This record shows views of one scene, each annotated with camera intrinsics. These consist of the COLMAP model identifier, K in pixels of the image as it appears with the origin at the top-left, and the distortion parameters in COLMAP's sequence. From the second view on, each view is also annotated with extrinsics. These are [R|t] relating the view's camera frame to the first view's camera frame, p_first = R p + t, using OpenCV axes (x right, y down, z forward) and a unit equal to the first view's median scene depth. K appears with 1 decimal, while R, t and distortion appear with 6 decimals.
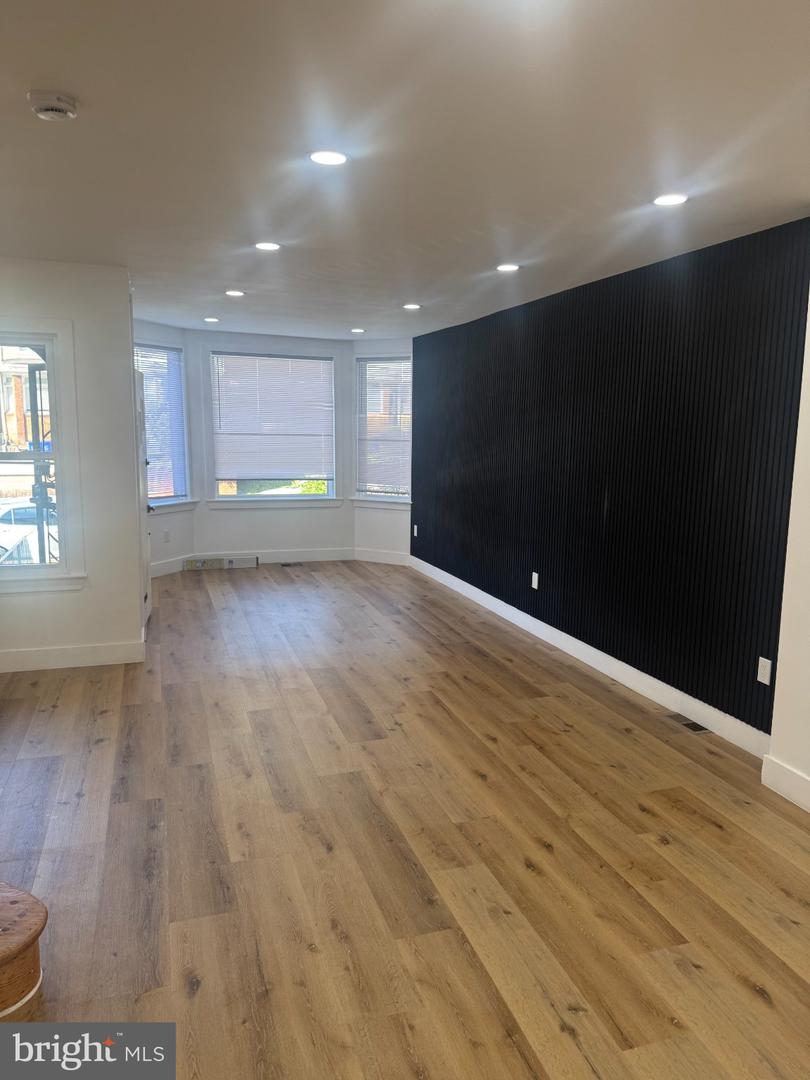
lens RADIAL K [[770.3, 0, 405.0], [0, 770.3, 540.0], [0, 0, 1]] dist [0.136410, -0.000167]
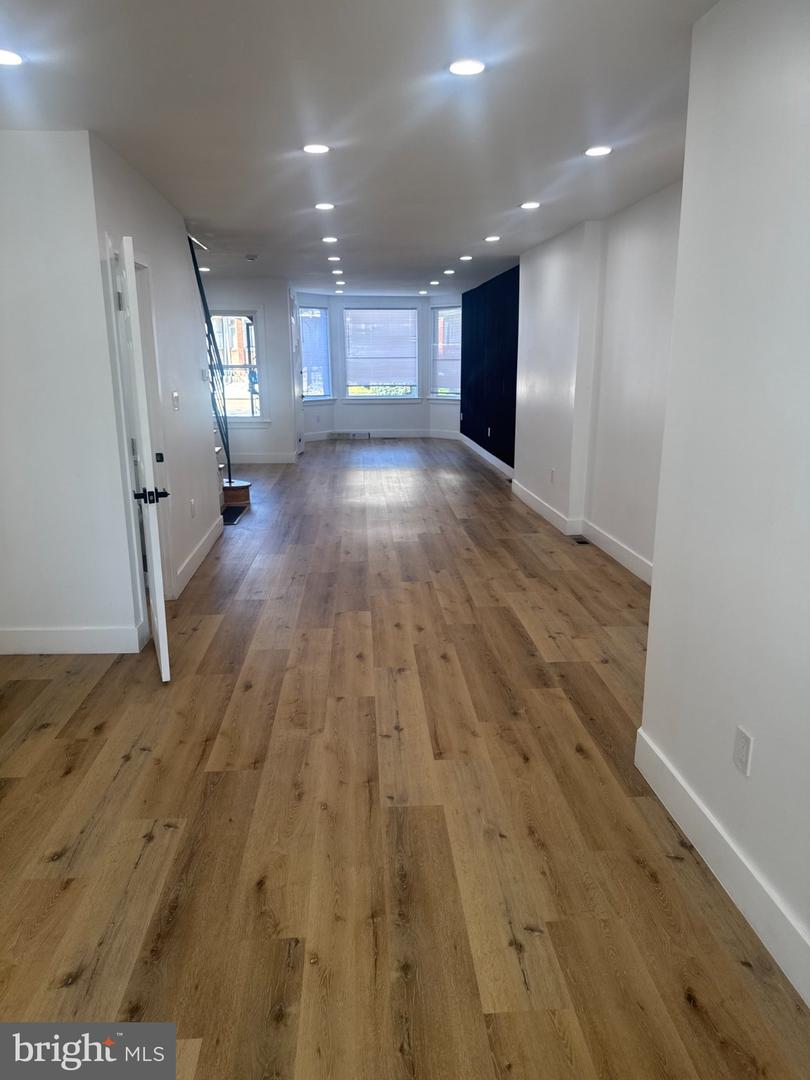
lens RADIAL K [[770.3, 0, 405.0], [0, 770.3, 540.0], [0, 0, 1]] dist [0.136410, -0.000167]
pose [[0.962593, 0.047453, -0.266763, 0.336285], [-0.022973, 0.995293, 0.094150, 0.092609], [0.269975, -0.084500, 0.959152, -0.595408]]
